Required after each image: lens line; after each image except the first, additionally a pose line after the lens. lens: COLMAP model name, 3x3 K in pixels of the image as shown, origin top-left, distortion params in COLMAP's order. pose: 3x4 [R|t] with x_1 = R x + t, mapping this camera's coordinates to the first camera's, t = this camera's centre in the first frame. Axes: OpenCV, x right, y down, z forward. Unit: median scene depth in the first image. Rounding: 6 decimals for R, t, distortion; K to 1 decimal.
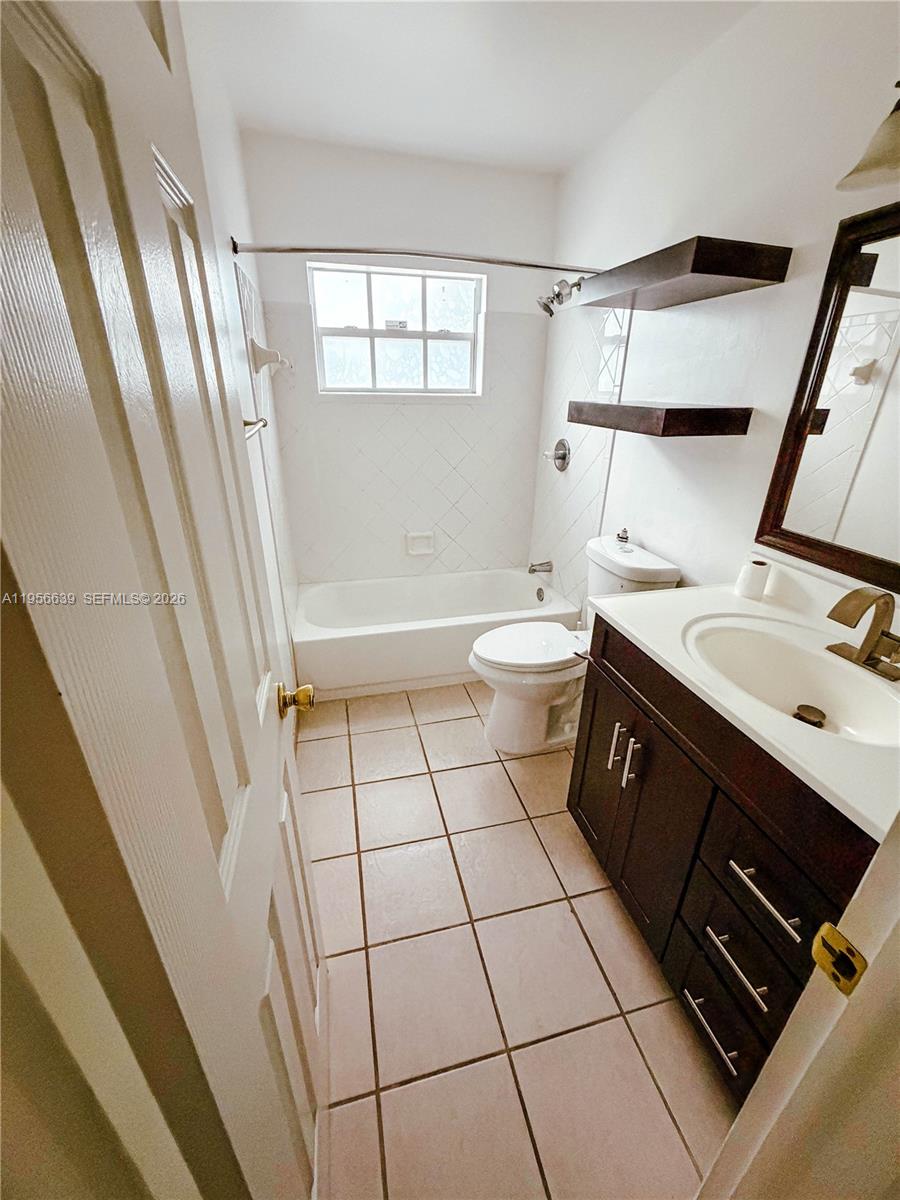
lens RADIAL K [[478.9, 0, 450.3], [0, 478.9, 598.9], [0, 0, 1]] dist [-0.006114, 0.000540]
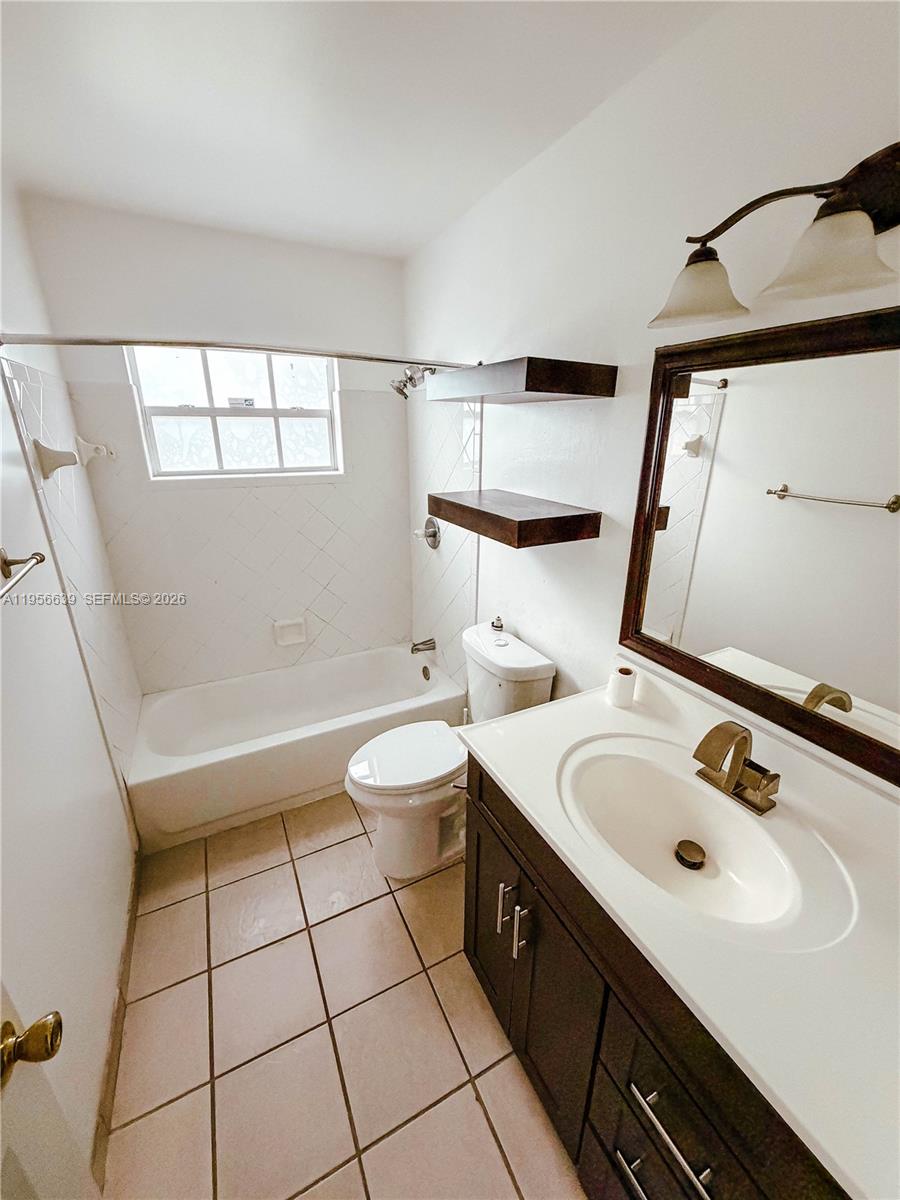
lens RADIAL K [[478.9, 0, 451.9], [0, 478.9, 598.0], [0, 0, 1]] dist [-0.006114, 0.000540]
pose [[0.974600, -0.081842, 0.208465, 0.071376], [0.096647, 0.993396, -0.061839, -0.129342], [-0.202027, 0.080415, 0.976073, 0.068044]]
